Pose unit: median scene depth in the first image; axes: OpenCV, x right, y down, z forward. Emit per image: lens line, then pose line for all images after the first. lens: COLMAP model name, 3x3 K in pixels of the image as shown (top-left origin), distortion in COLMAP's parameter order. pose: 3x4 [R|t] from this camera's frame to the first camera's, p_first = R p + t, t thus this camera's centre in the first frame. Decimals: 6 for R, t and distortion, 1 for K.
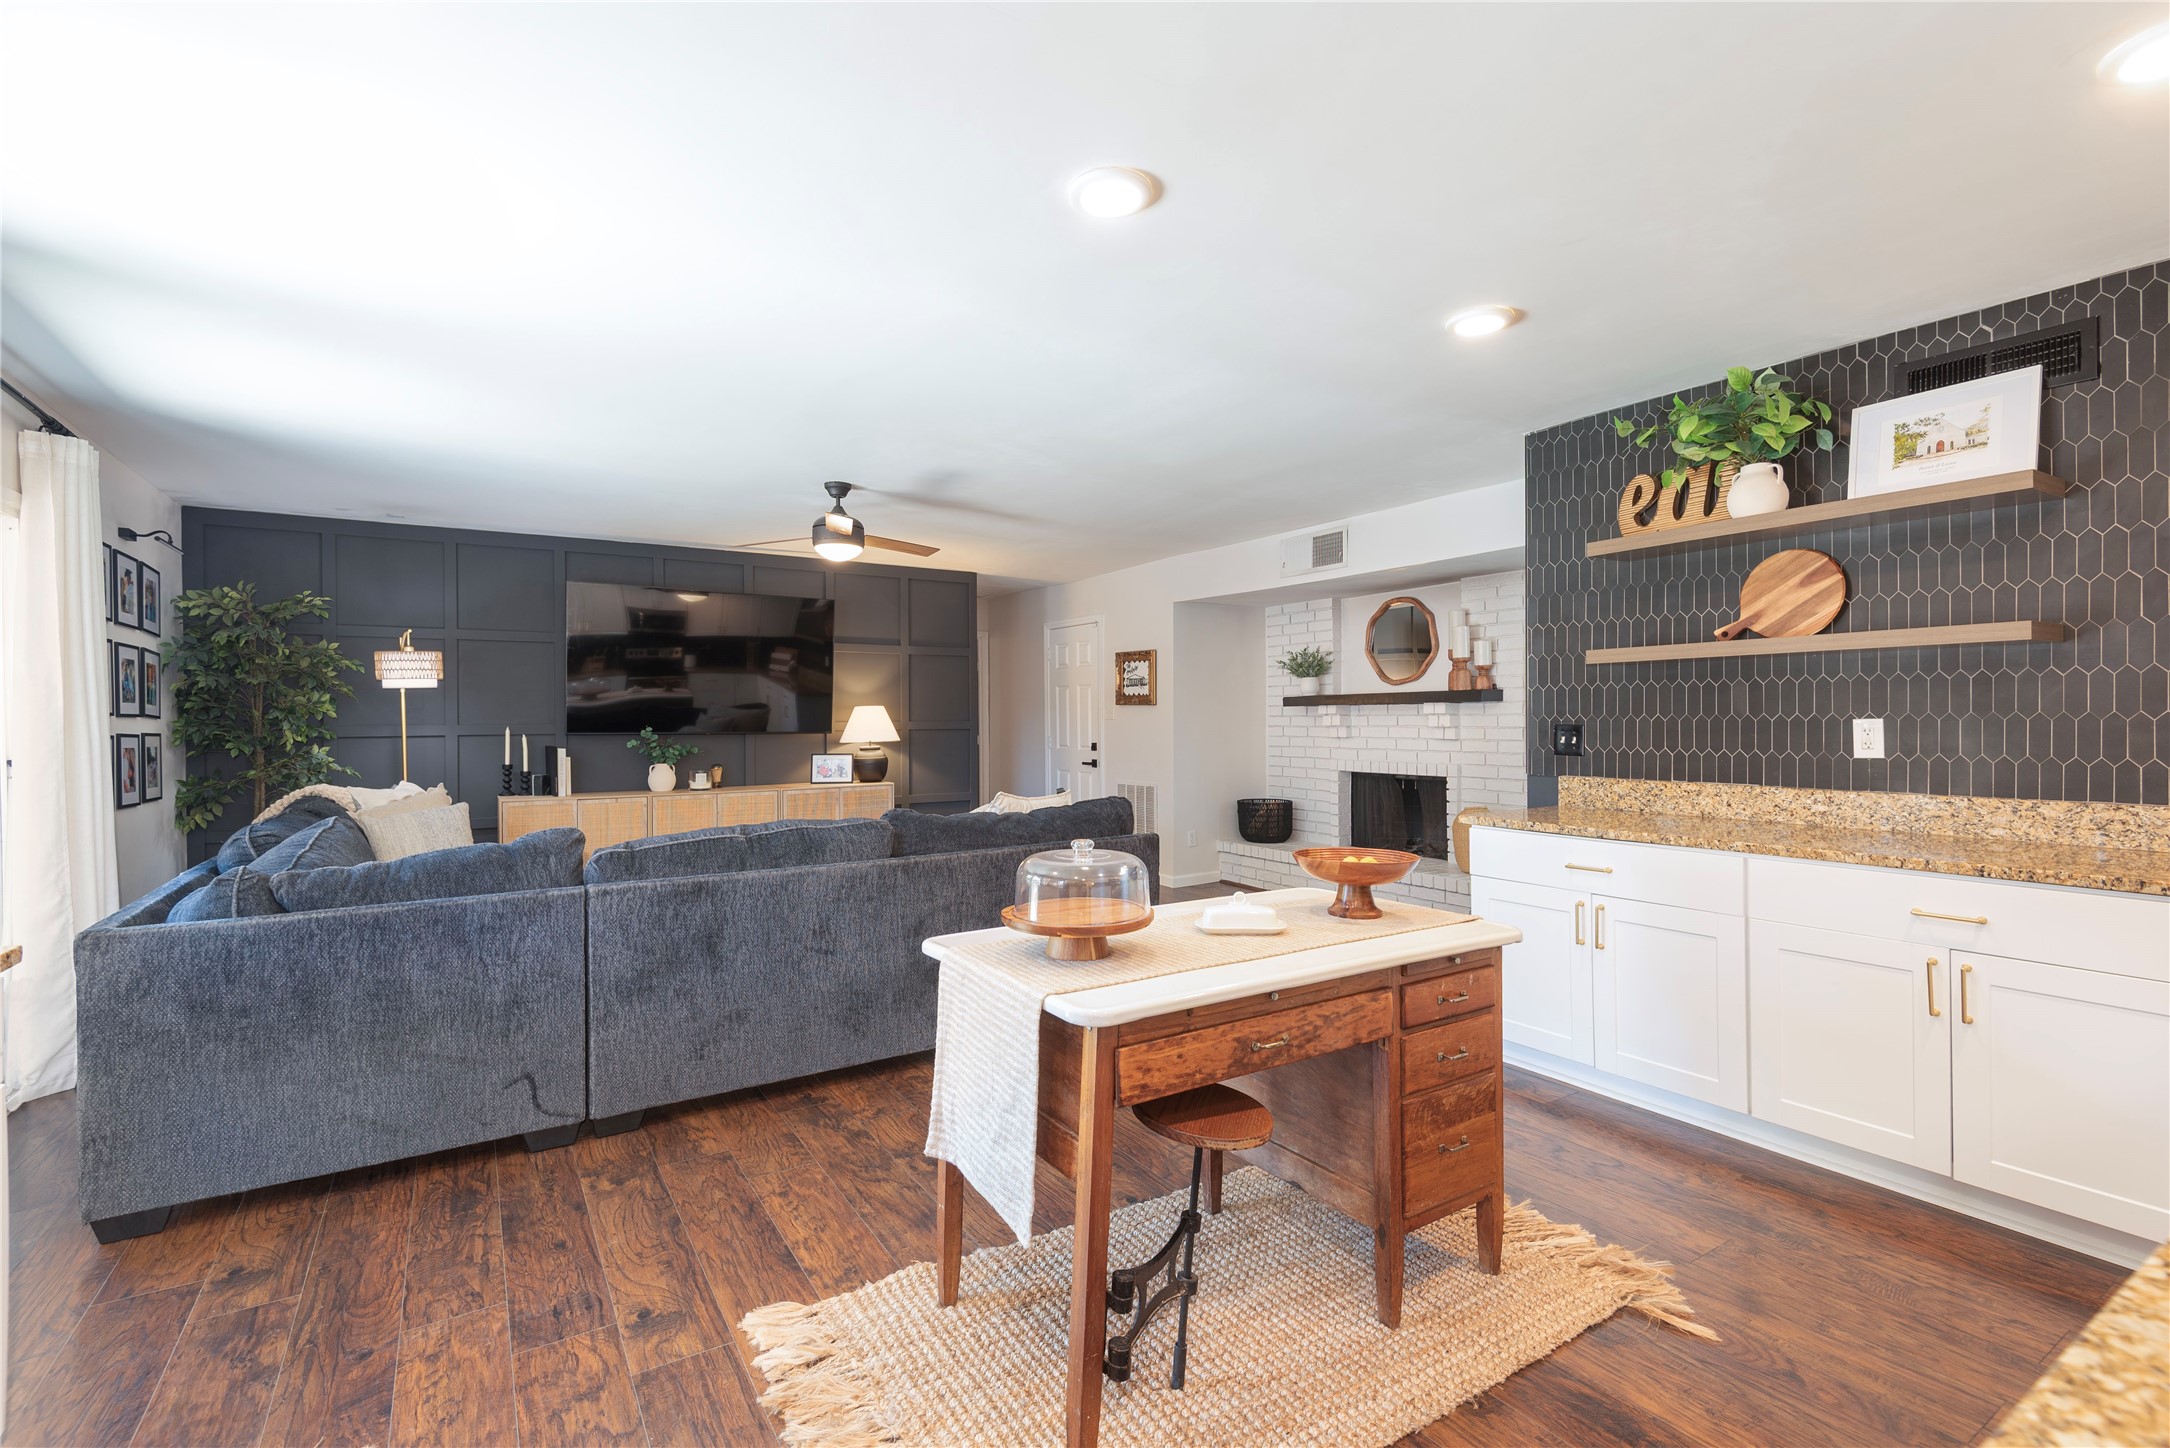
lens RADIAL K [[974.9, 0, 1081.3], [0, 974.9, 722.1], [0, 0, 1]] dist [0.037896, -0.027142]
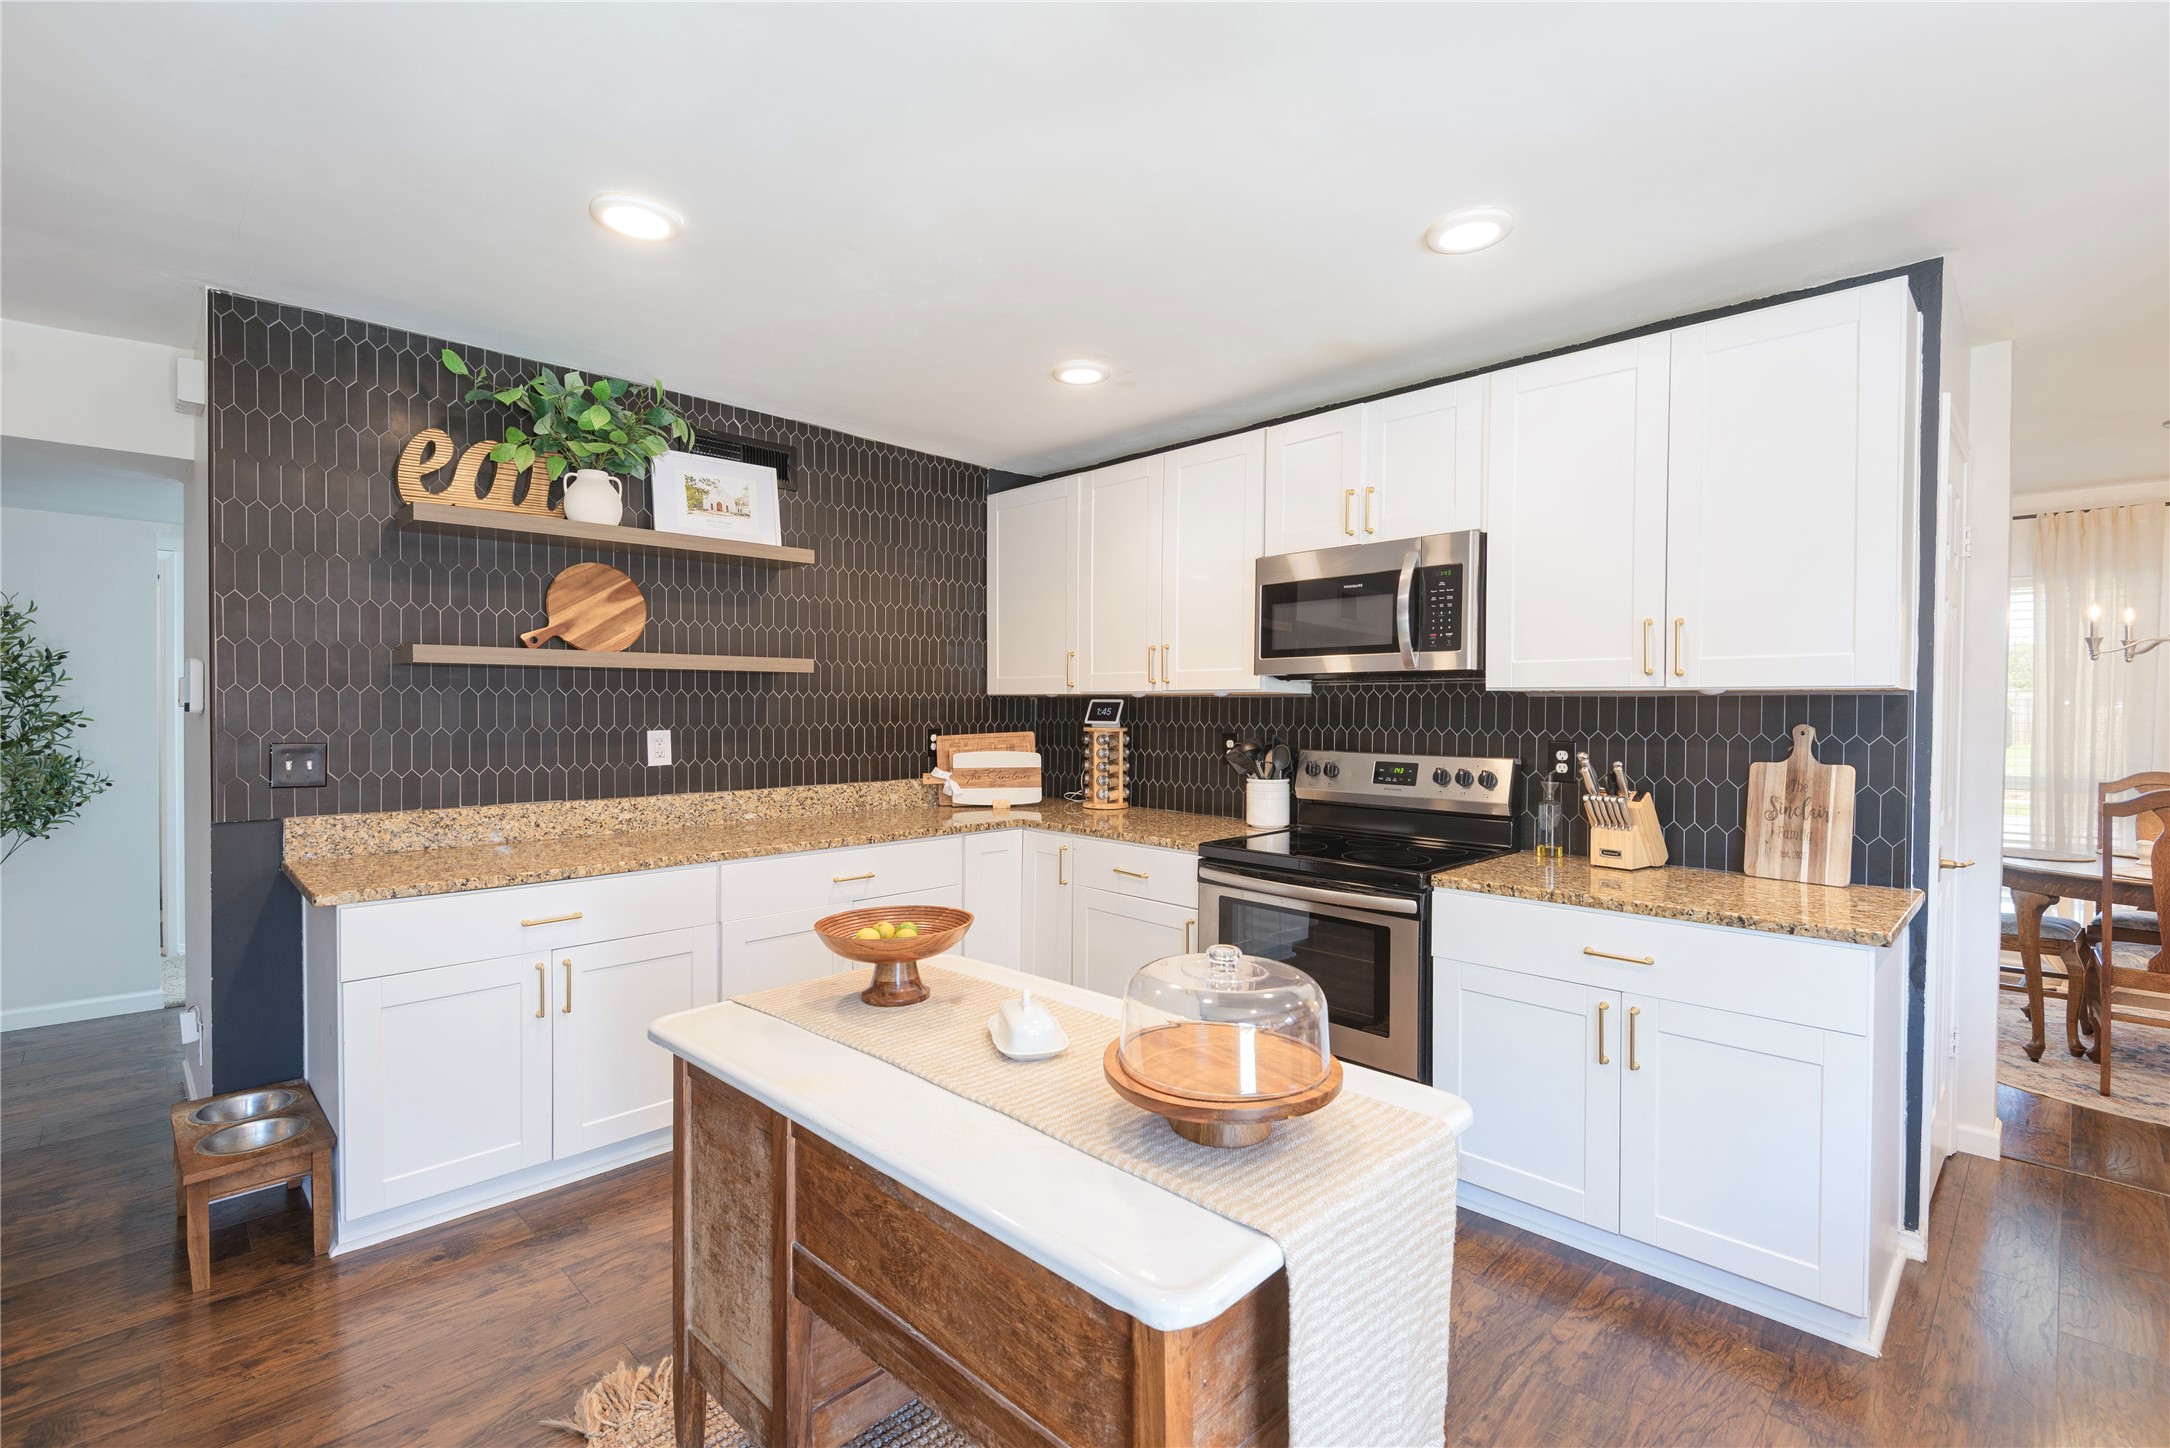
lens RADIAL K [[974.9, 0, 1081.3], [0, 974.9, 722.1], [0, 0, 1]] dist [0.037896, -0.027142]
pose [[-0.217634, -0.010461, 0.975974, -0.295063], [0.003060, 0.999930, 0.011400, -0.018044], [-0.976026, 0.005467, -0.217586, 0.589955]]
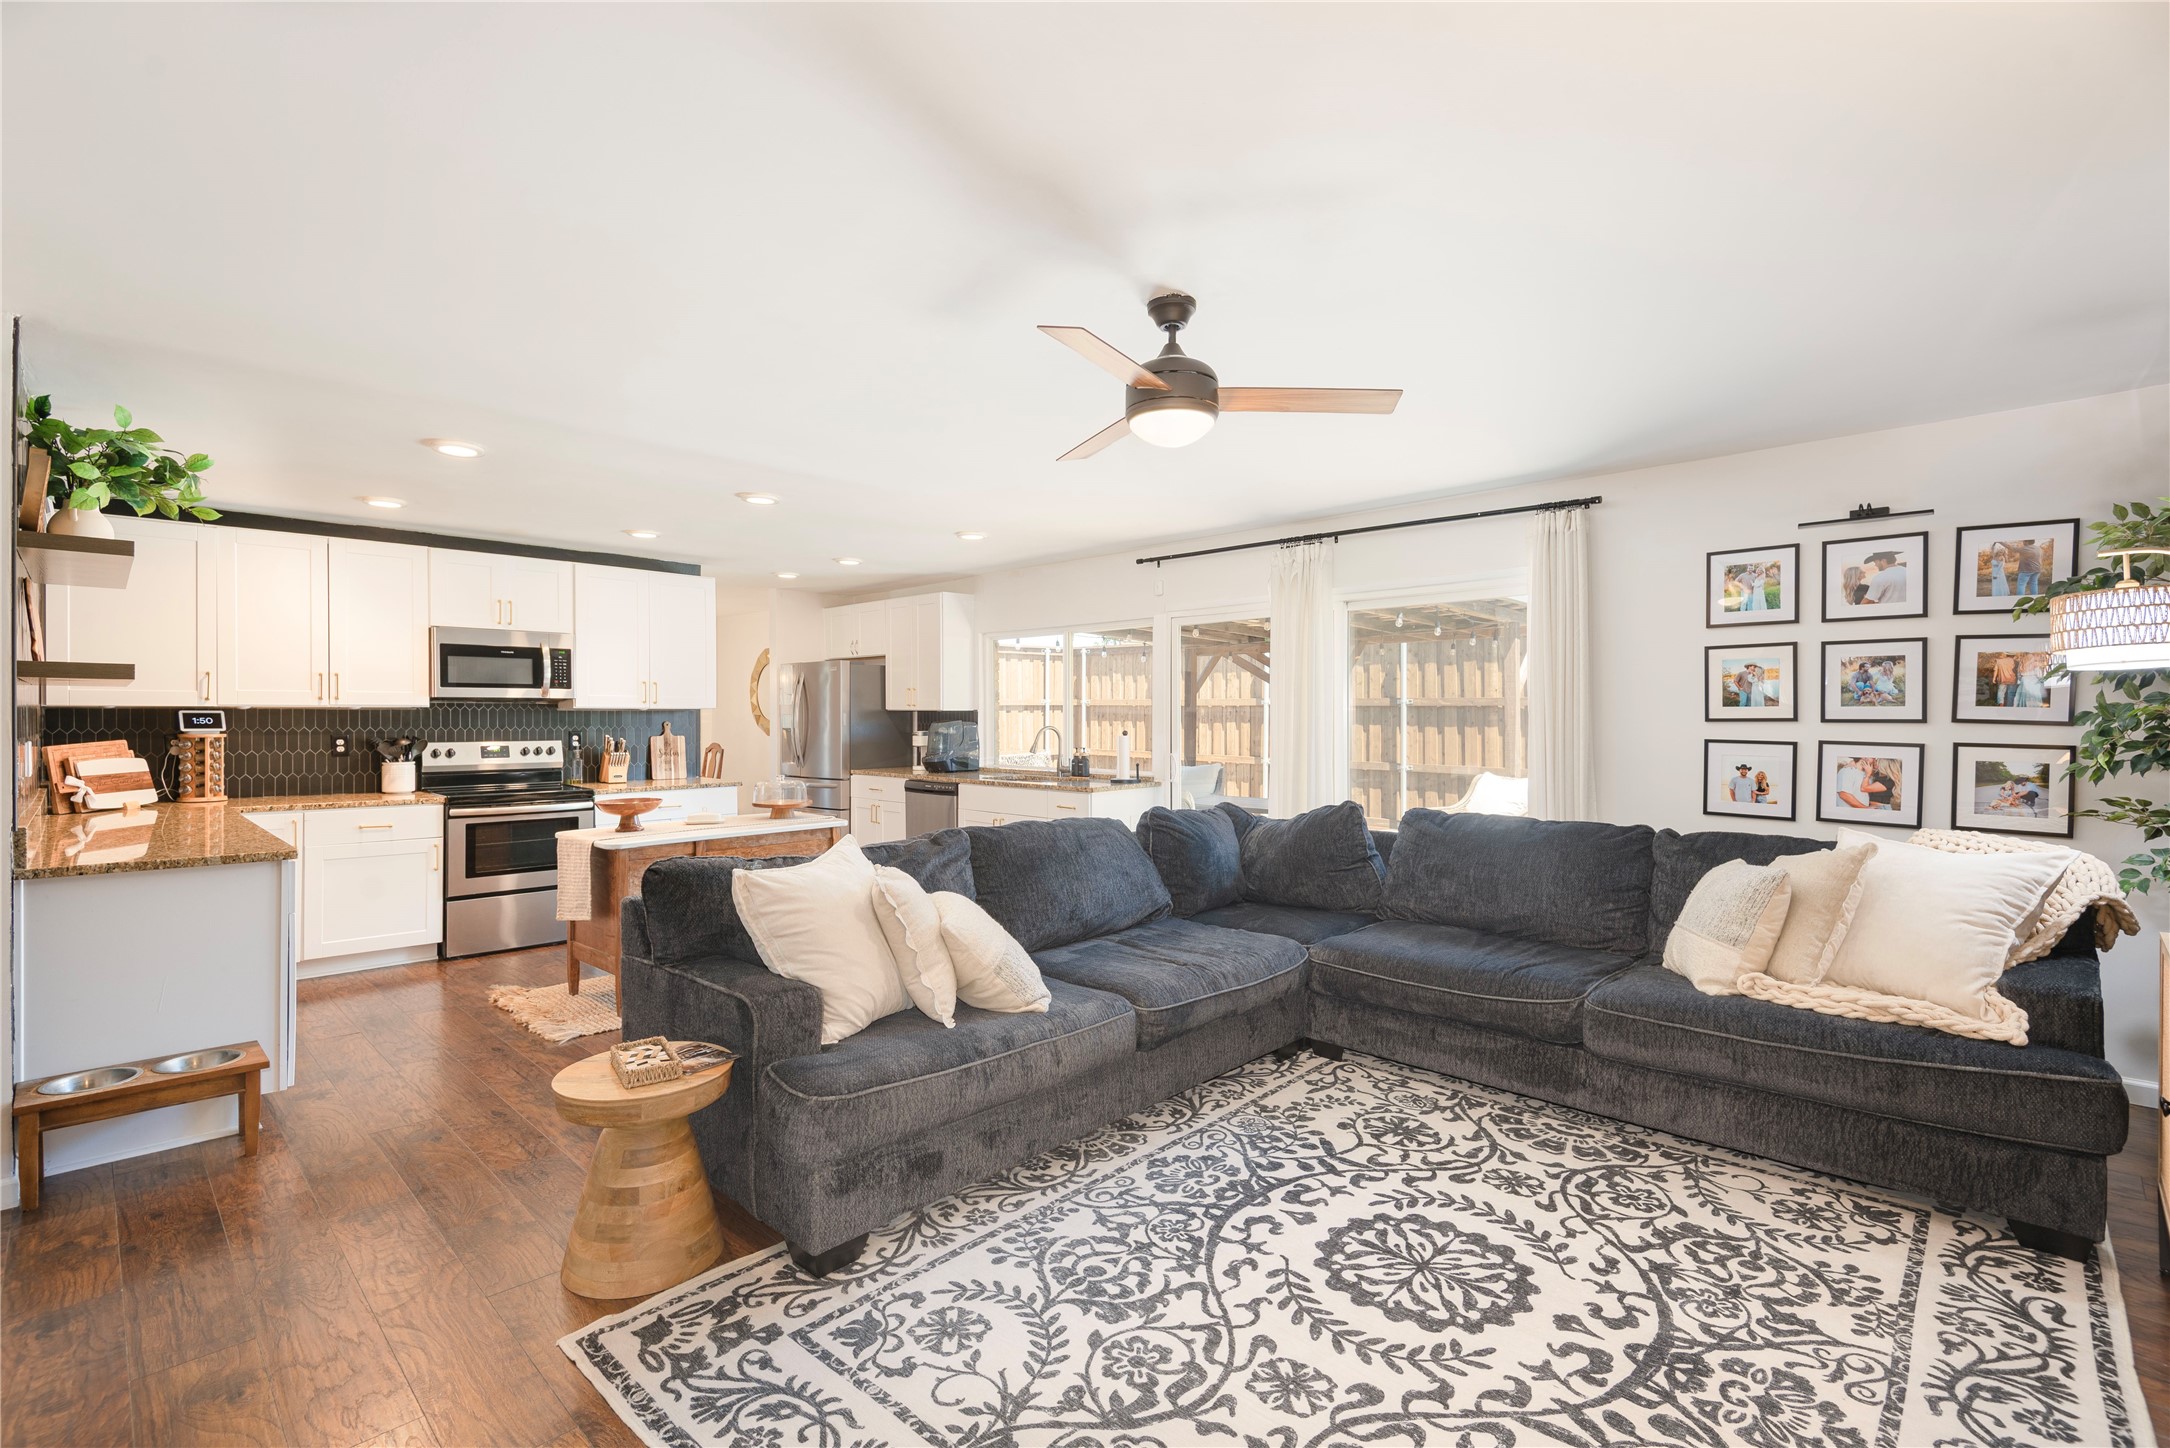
lens RADIAL K [[974.9, 0, 1081.3], [0, 974.9, 722.1], [0, 0, 1]] dist [0.037896, -0.027142]
pose [[-0.972411, 0.009883, -0.233064, -0.086097], [0.007129, 0.999894, 0.012656, -0.023430], [0.233165, 0.010646, -0.972379, 1.808311]]
